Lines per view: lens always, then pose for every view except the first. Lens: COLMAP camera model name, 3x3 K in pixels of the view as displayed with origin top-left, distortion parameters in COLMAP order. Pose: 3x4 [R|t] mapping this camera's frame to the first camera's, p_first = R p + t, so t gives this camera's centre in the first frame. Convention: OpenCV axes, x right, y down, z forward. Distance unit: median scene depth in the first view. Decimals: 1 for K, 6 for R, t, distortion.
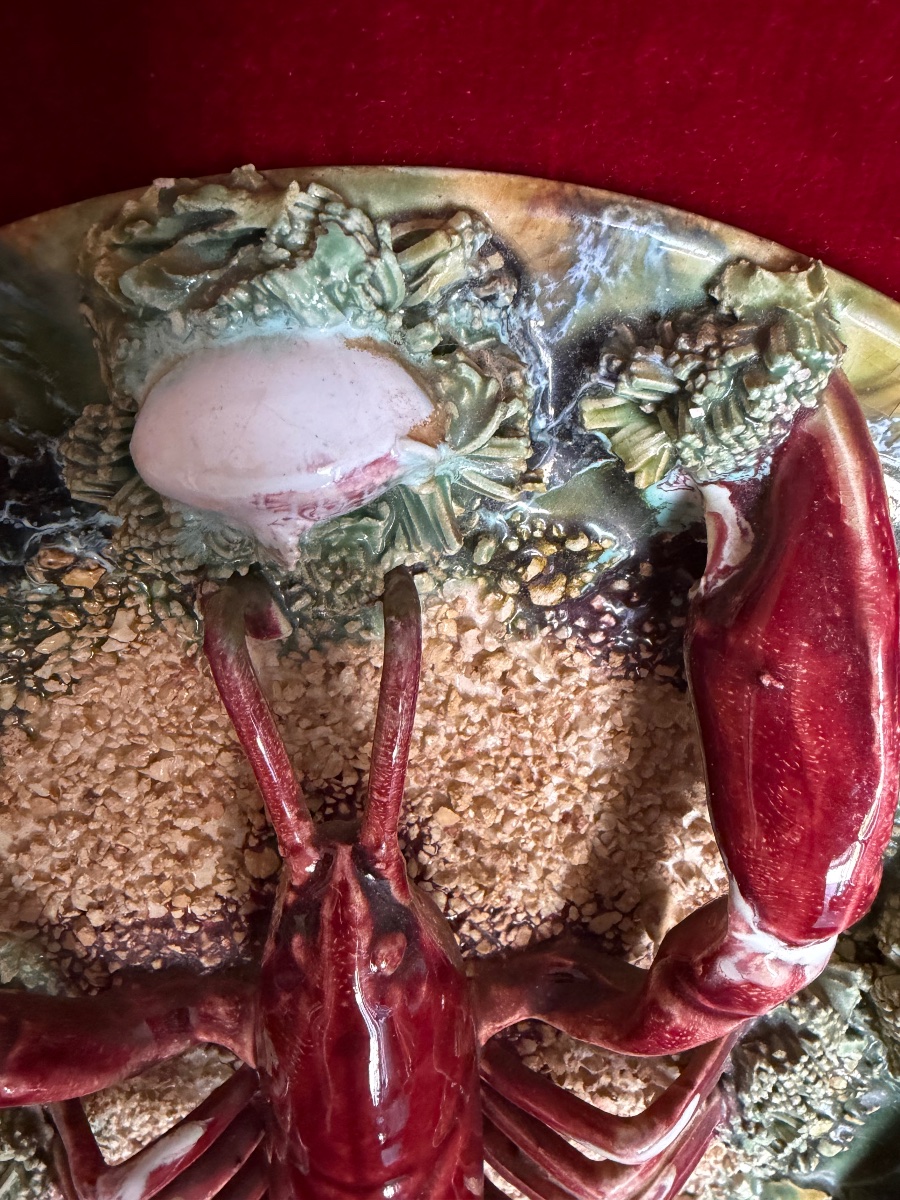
lens RADIAL K [[940.0, 0, 447.3], [0, 940.0, 490.2], [0, 0, 1]] dist [0.001496, 0.004976]
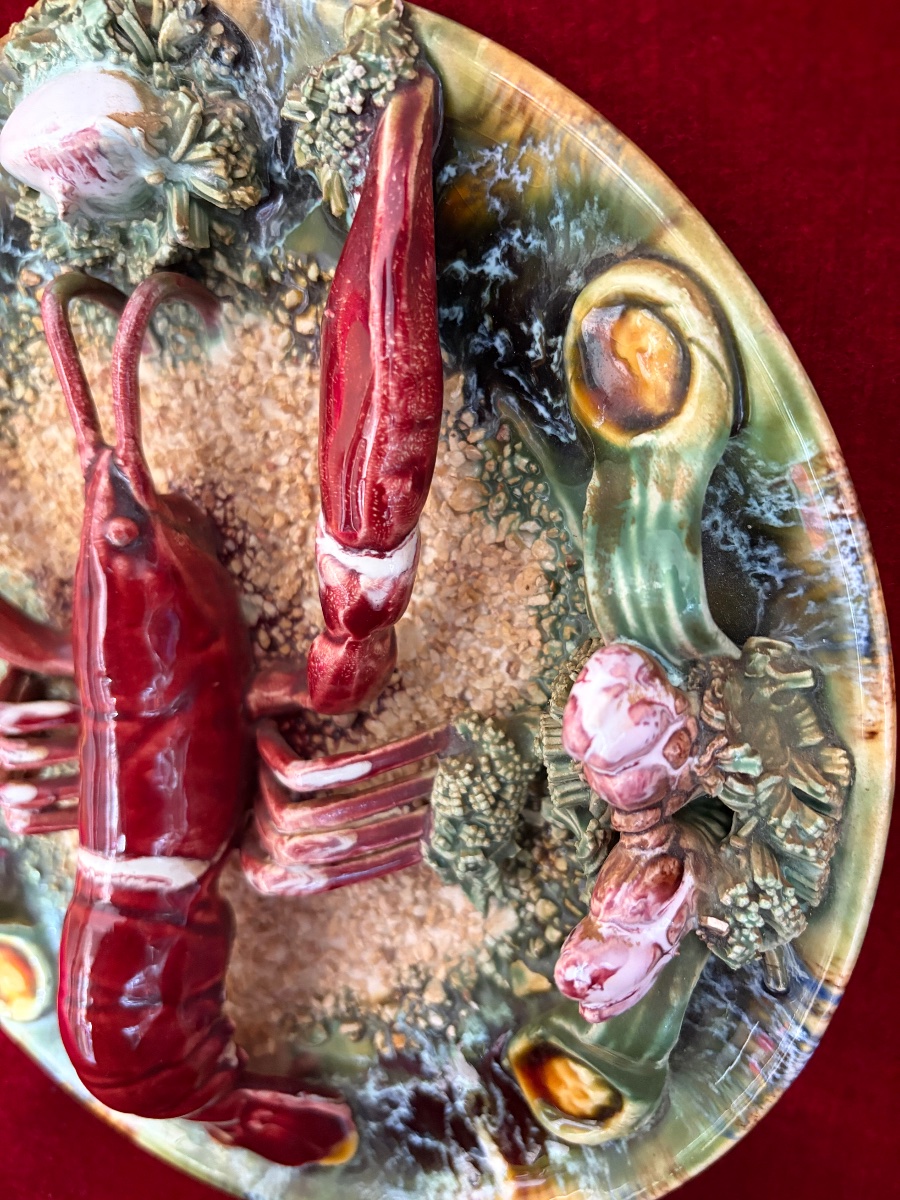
lens RADIAL K [[967.1, 0, 450.0], [0, 967.1, 600.0], [0, 0, 1]] dist [-0.018133, -0.007170]
pose [[0.884294, 0.148791, -0.442590, 0.954995], [-0.180129, 0.983205, -0.029361, 0.502798], [0.430788, 0.105687, 0.896243, -0.080492]]
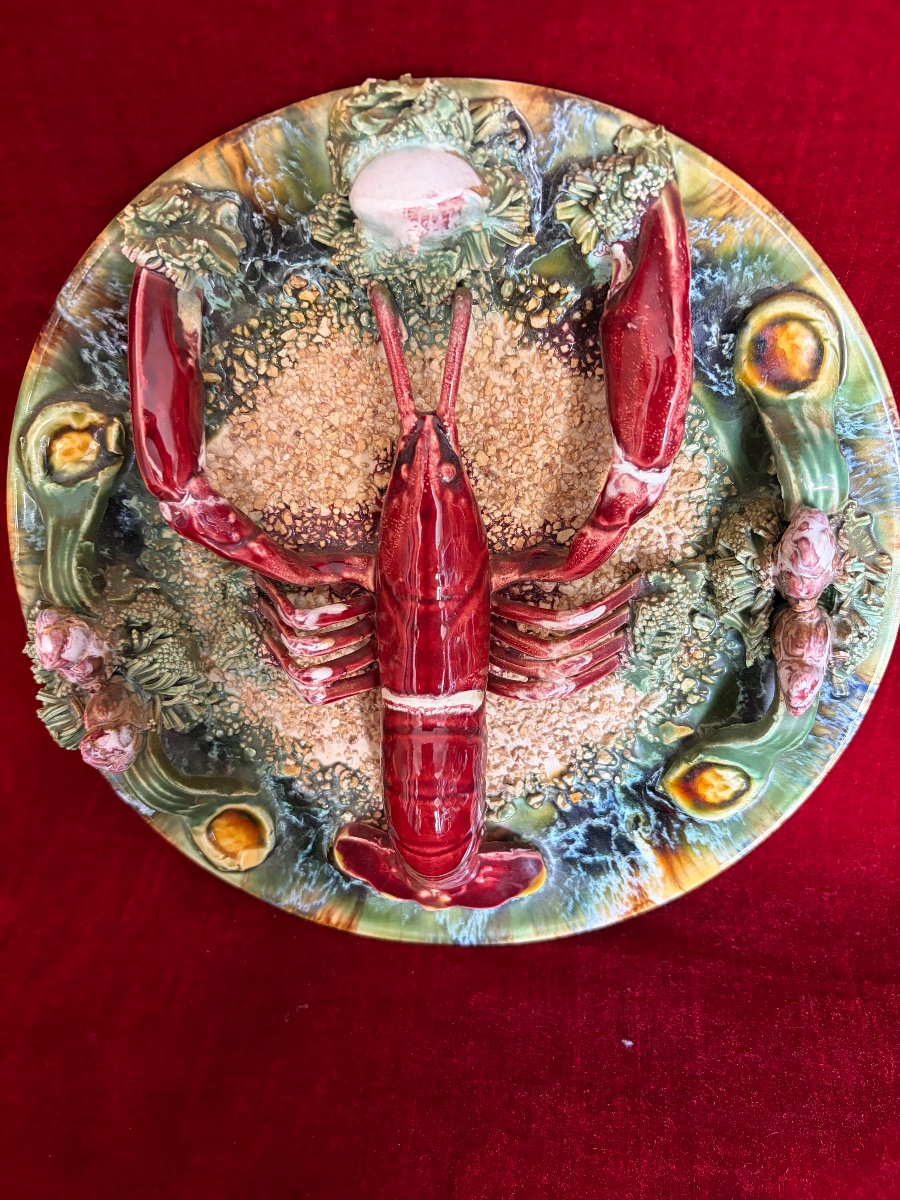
lens RADIAL K [[949.0, 0, 455.0], [0, 949.0, 603.0], [0, 0, 1]] dist [-0.000898, -0.008407]
pose [[0.994843, 0.064130, -0.078585, 0.127431], [-0.062977, 0.997869, 0.017068, 0.685080], [0.079512, -0.012031, 0.996761, -1.003751]]
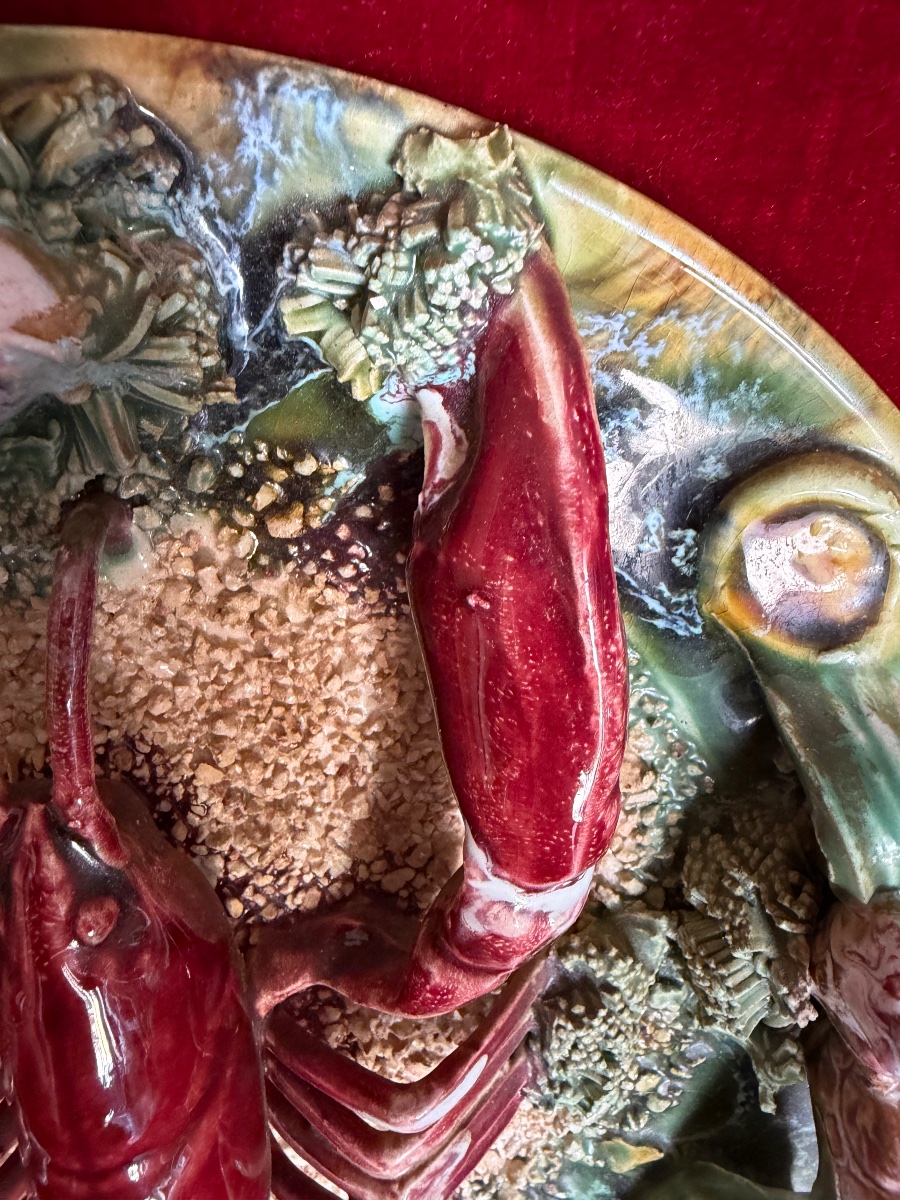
lens RADIAL K [[940.0, 0, 447.3], [0, 940.0, 490.2], [0, 0, 1]] dist [0.001496, 0.004976]
pose [[0.999061, -0.033020, 0.028051, 0.243438], [0.032388, 0.999217, 0.022708, 0.062378], [-0.028779, -0.021778, 0.999349, 0.085182]]
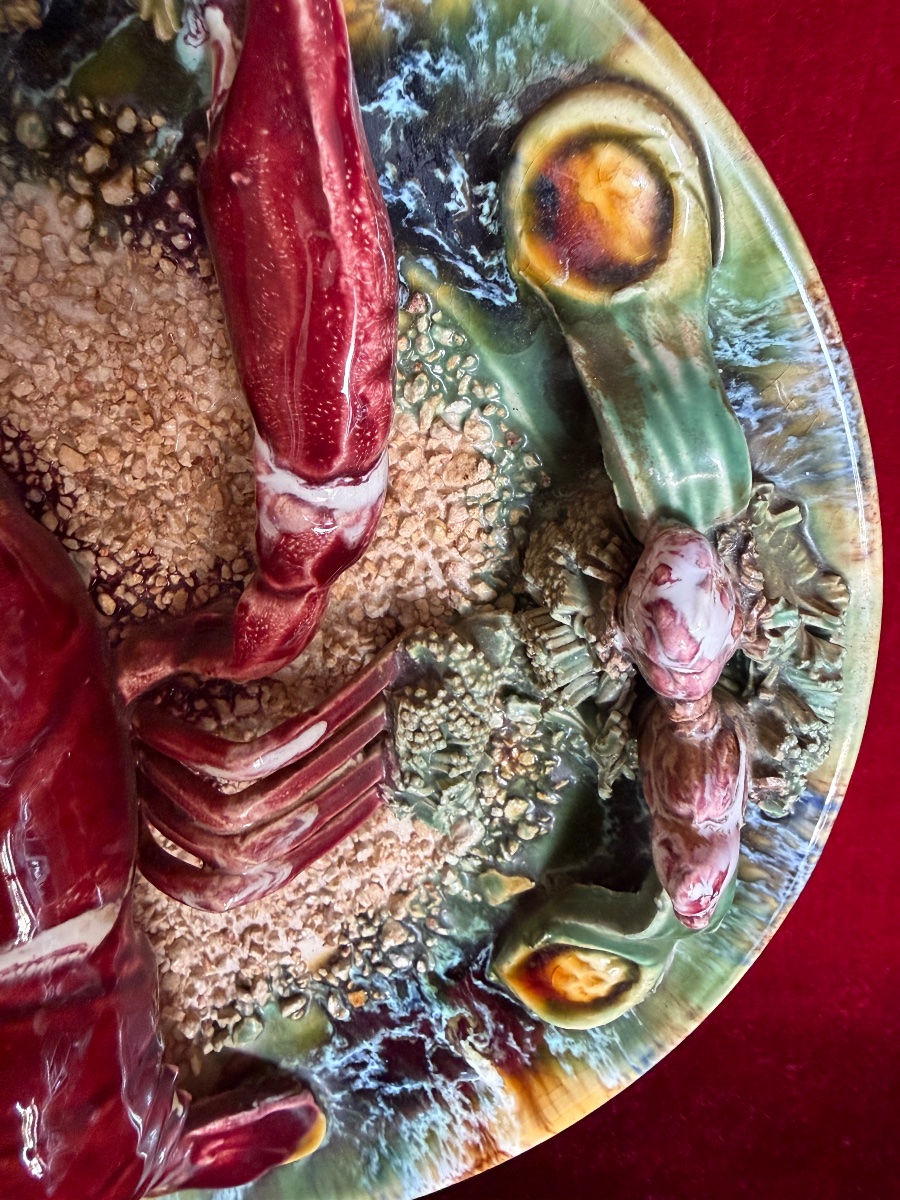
lens RADIAL K [[942.2, 0, 445.4], [0, 942.2, 502.5], [0, 0, 1]] dist [-0.003894, 0.007846]
pose [[0.998753, -0.033741, -0.036785, 0.482555], [0.034377, 0.999268, 0.016794, 0.439490], [0.036192, -0.018038, 0.999182, 0.022621]]
